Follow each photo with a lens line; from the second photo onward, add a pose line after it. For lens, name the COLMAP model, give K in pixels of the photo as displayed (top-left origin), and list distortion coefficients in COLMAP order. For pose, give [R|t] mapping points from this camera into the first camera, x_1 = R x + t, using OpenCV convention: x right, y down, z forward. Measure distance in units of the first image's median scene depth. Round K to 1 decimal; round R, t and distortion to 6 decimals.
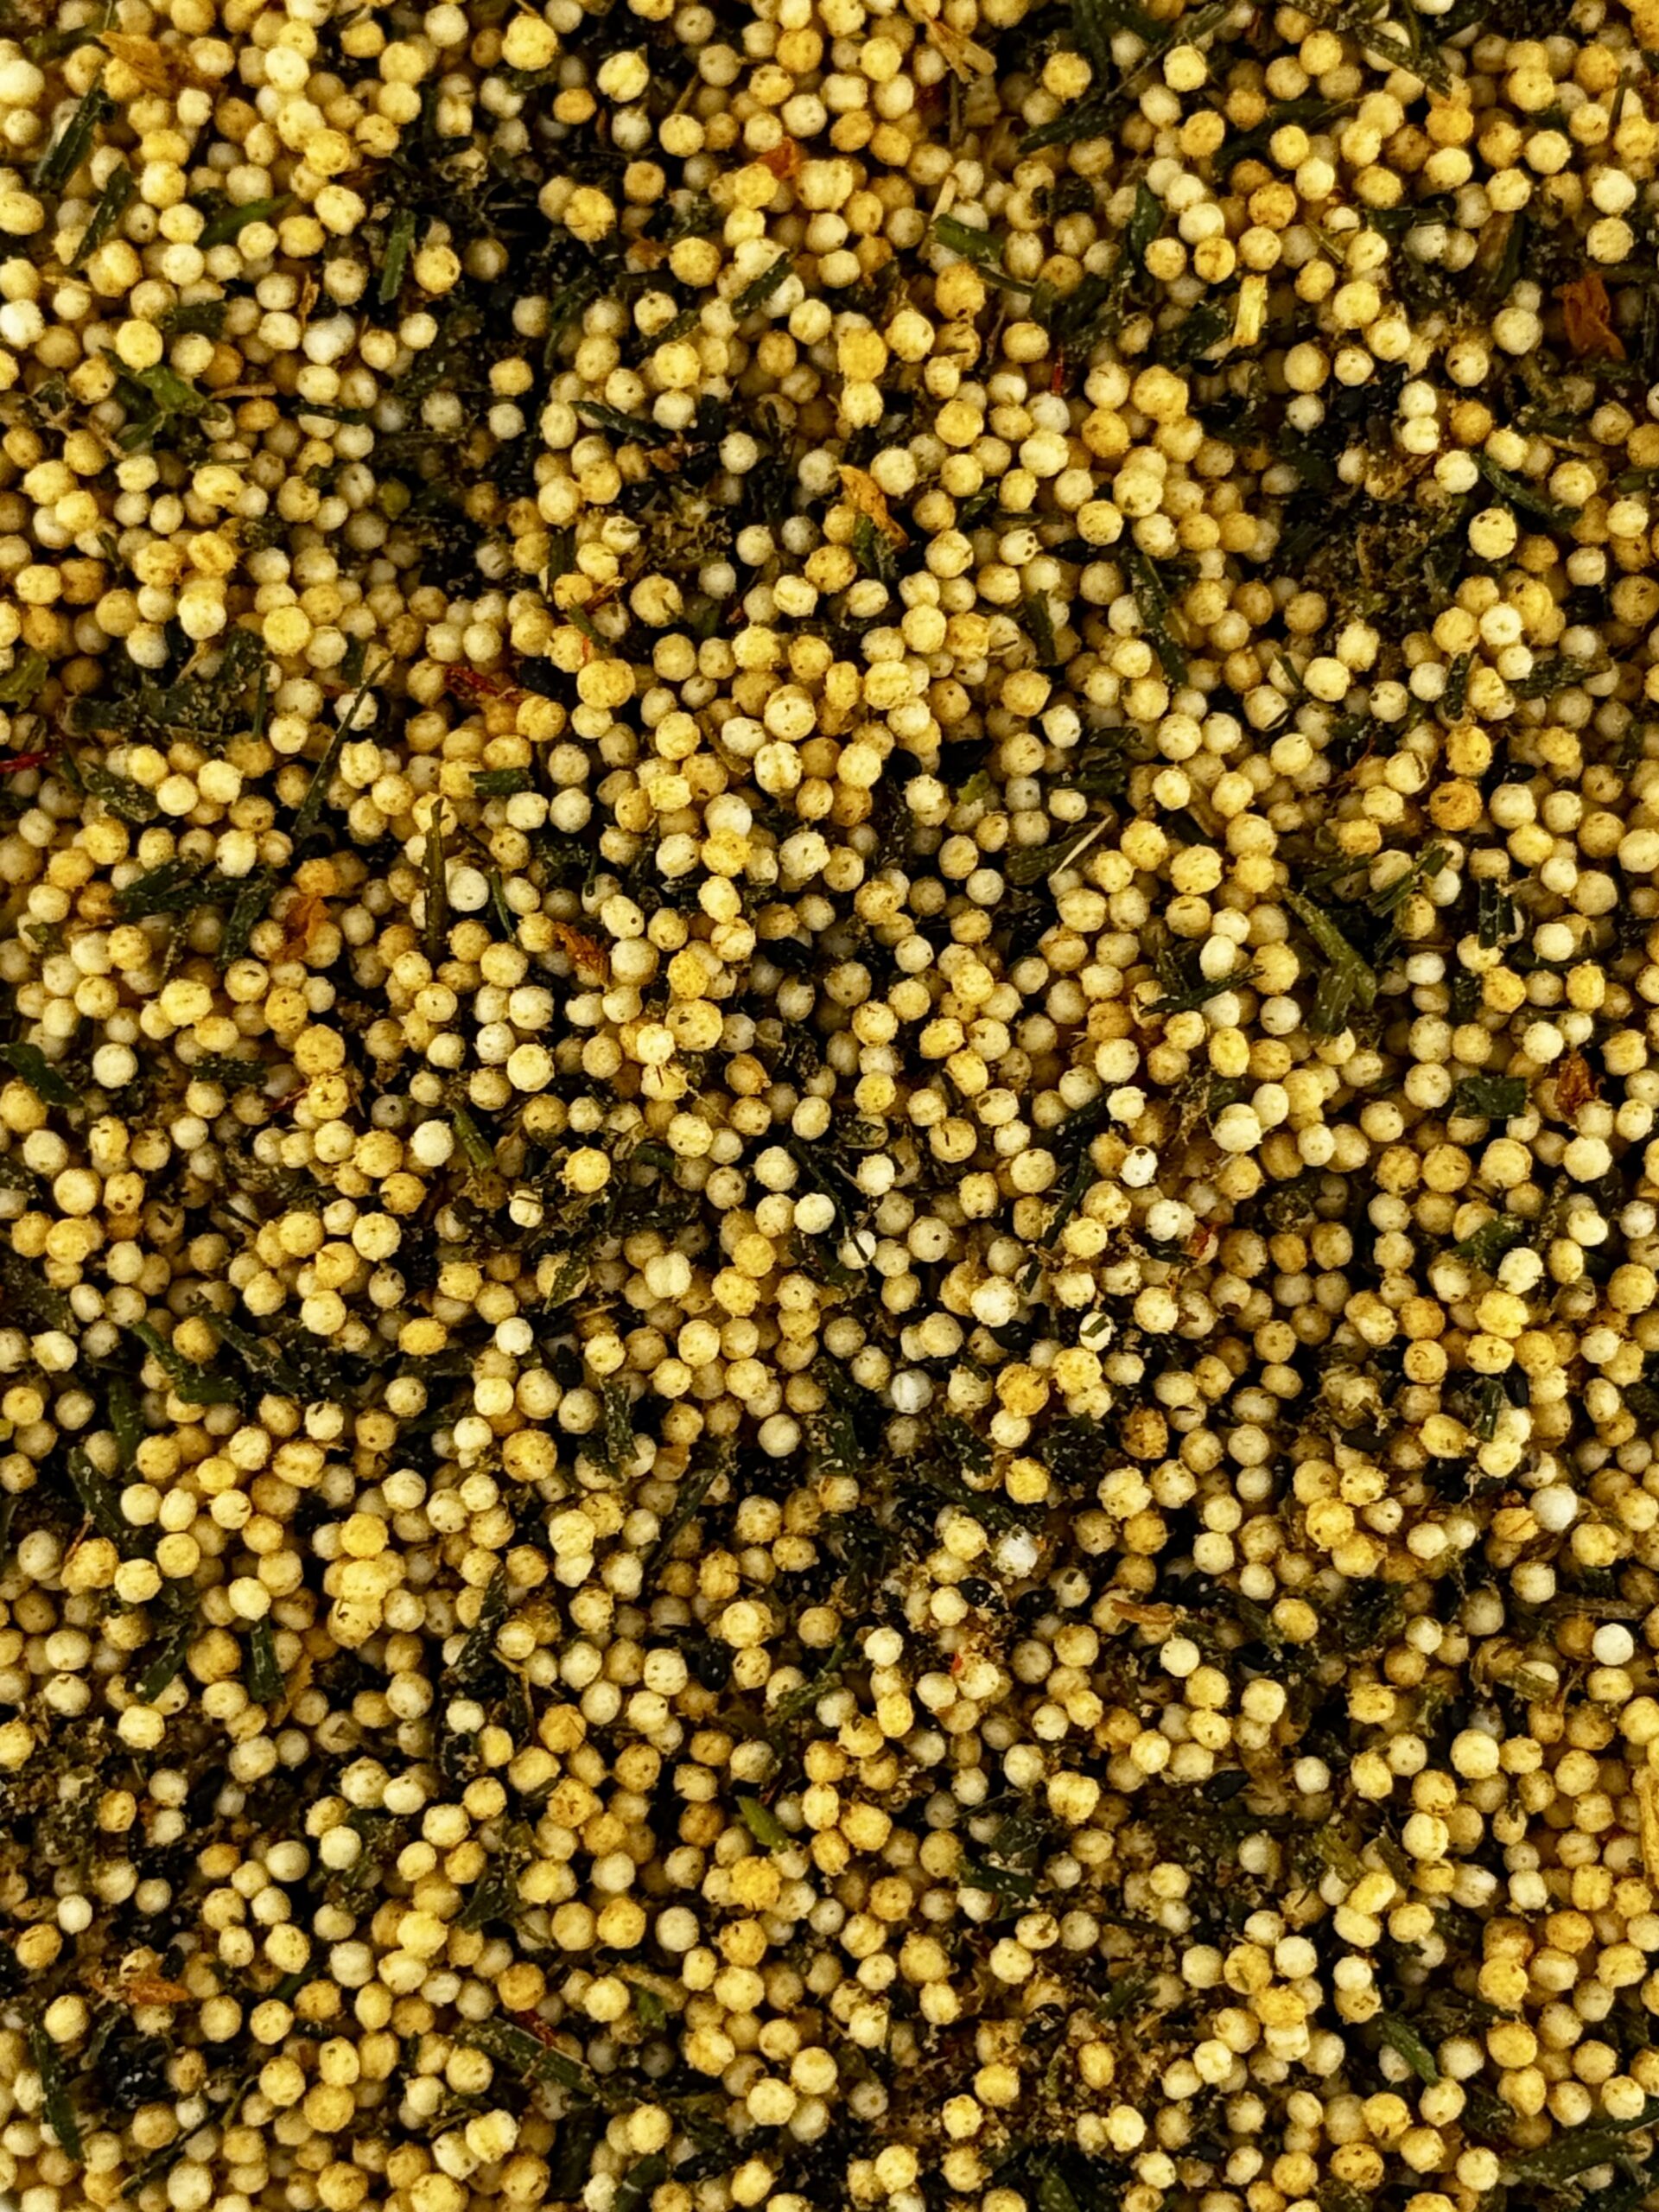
lens RADIAL K [[5481.0, 0, 826.6], [0, 5481.0, 1104.3], [0, 0, 1]] dist [0.130192, 0.000000]
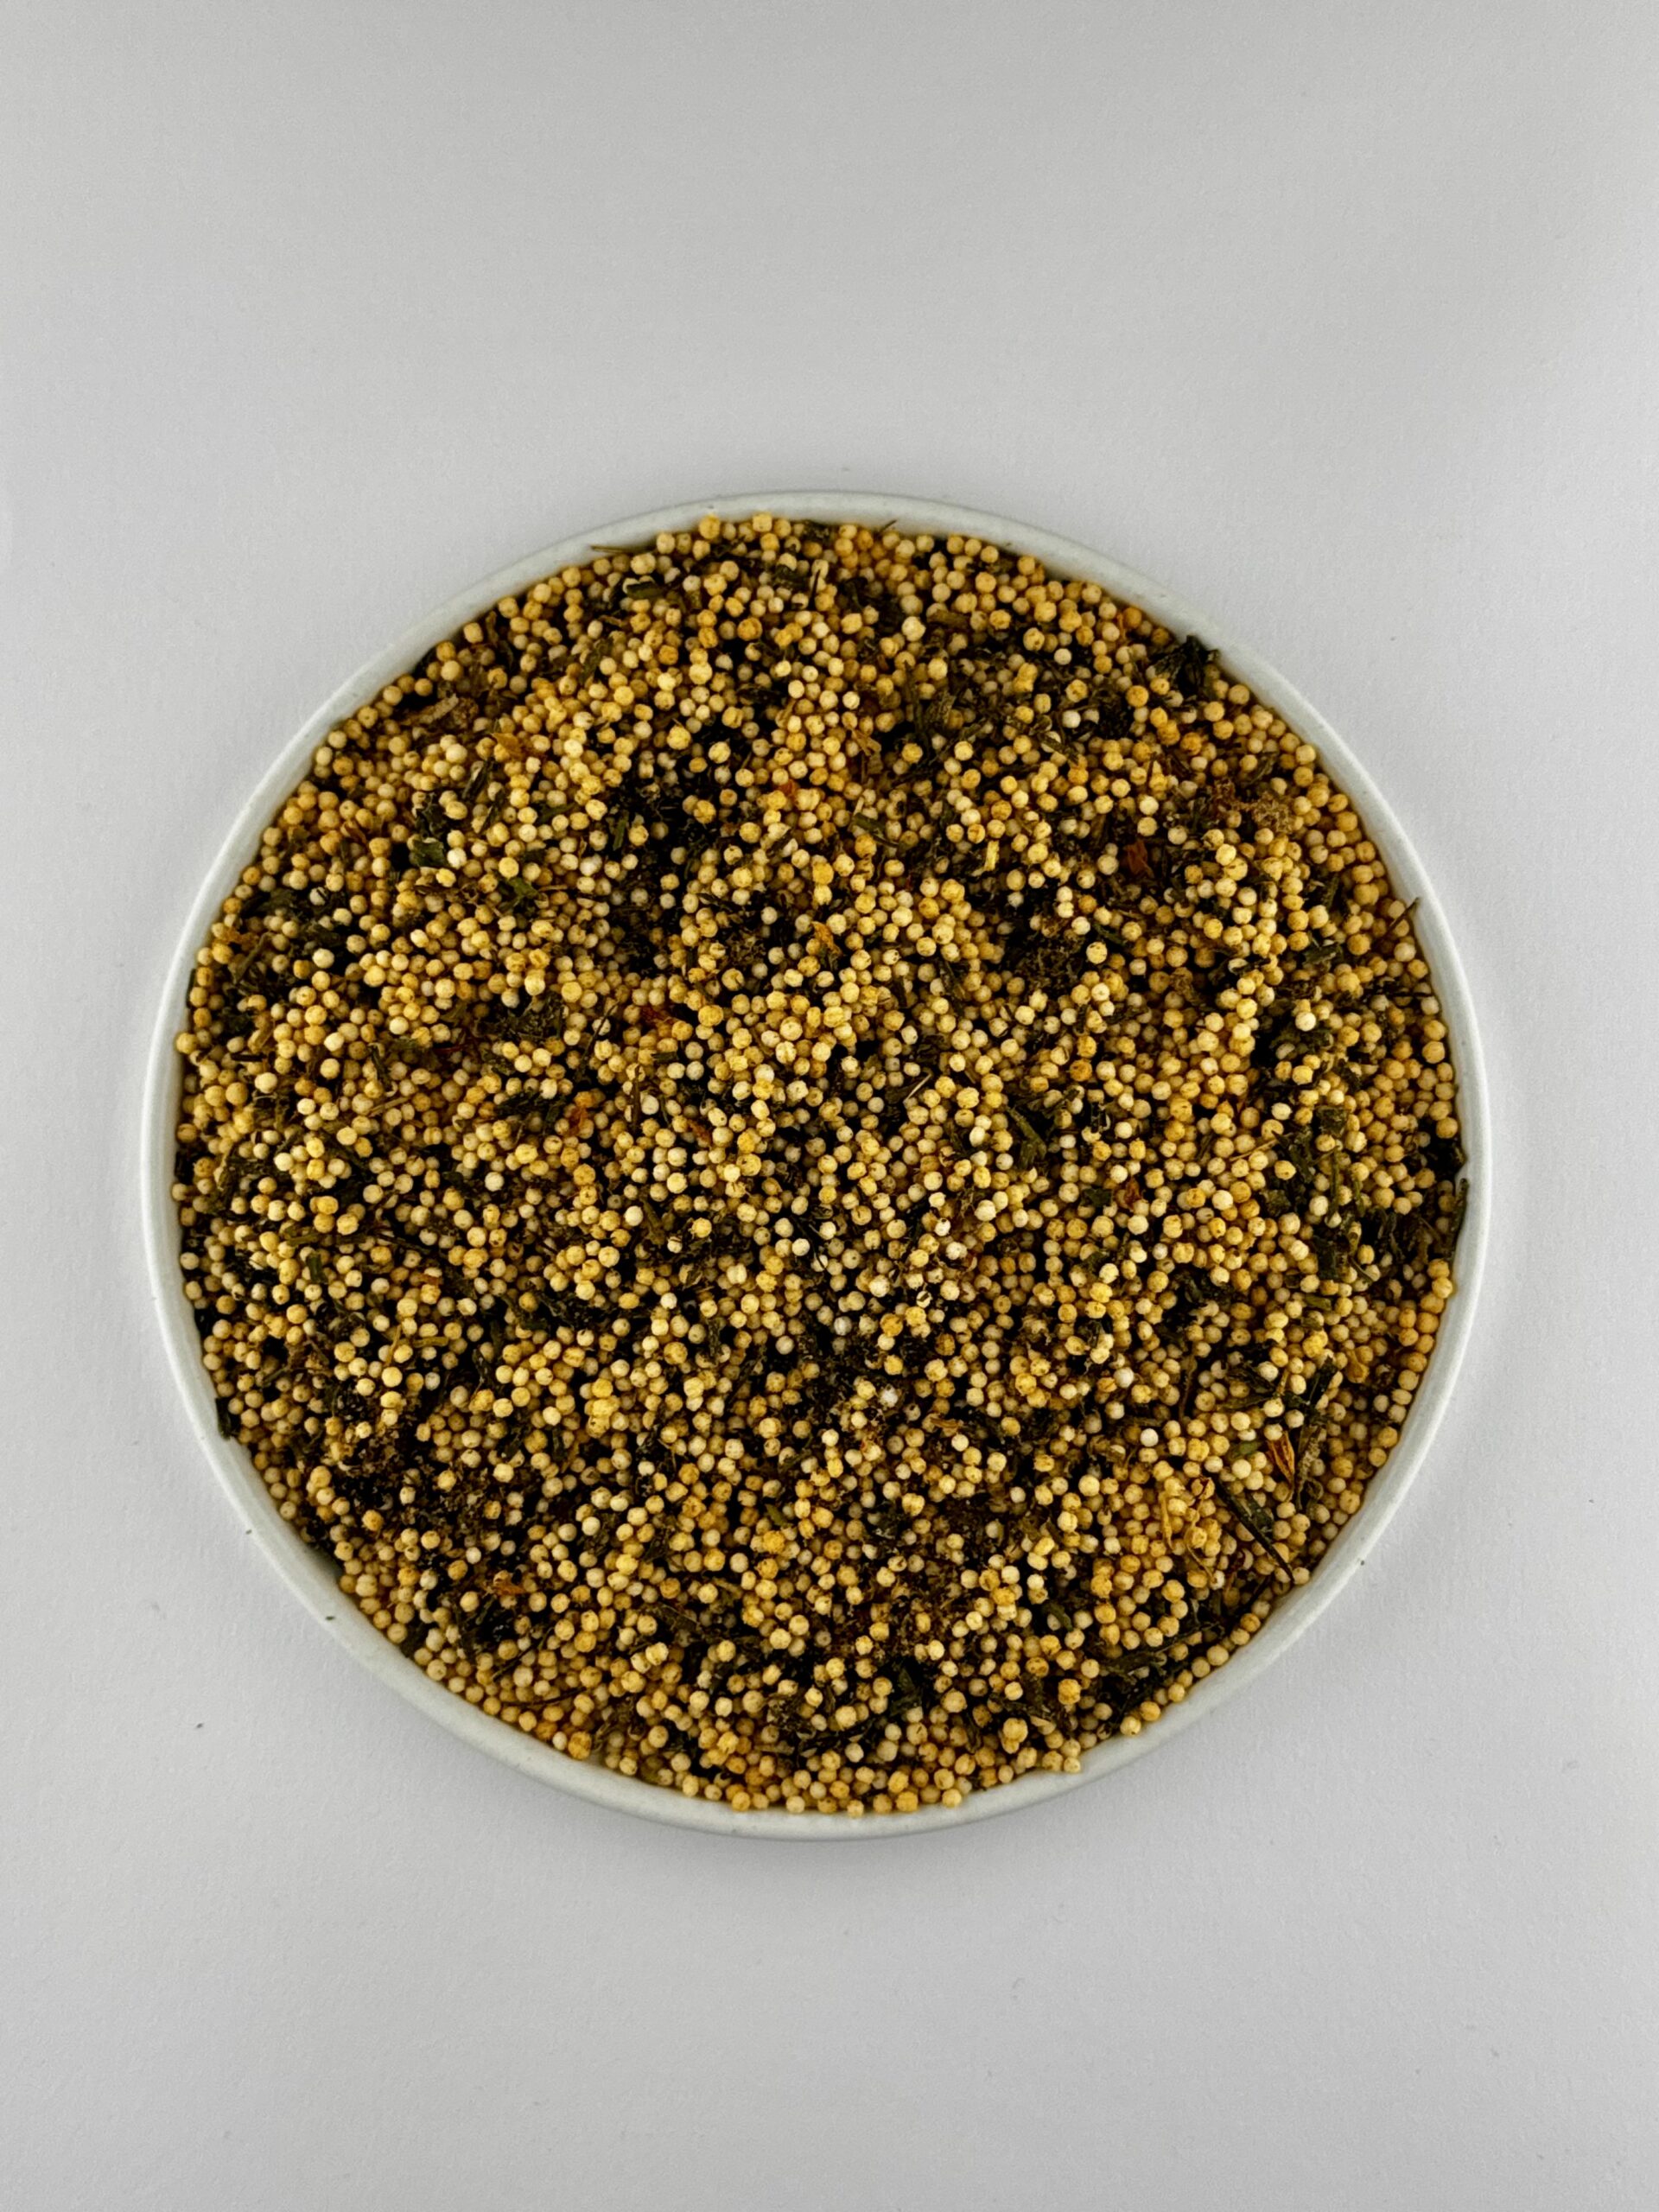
lens RADIAL K [[2771.0, 0, 820.2], [0, 2771.0, 1104.5], [0, 0, 1]] dist [0.016581, 0.000000]
pose [[0.999978, 0.004068, 0.005293, -0.000462], [-0.003873, 0.999328, -0.036445, 0.002454], [-0.005438, 0.036424, 0.999322, -0.154328]]
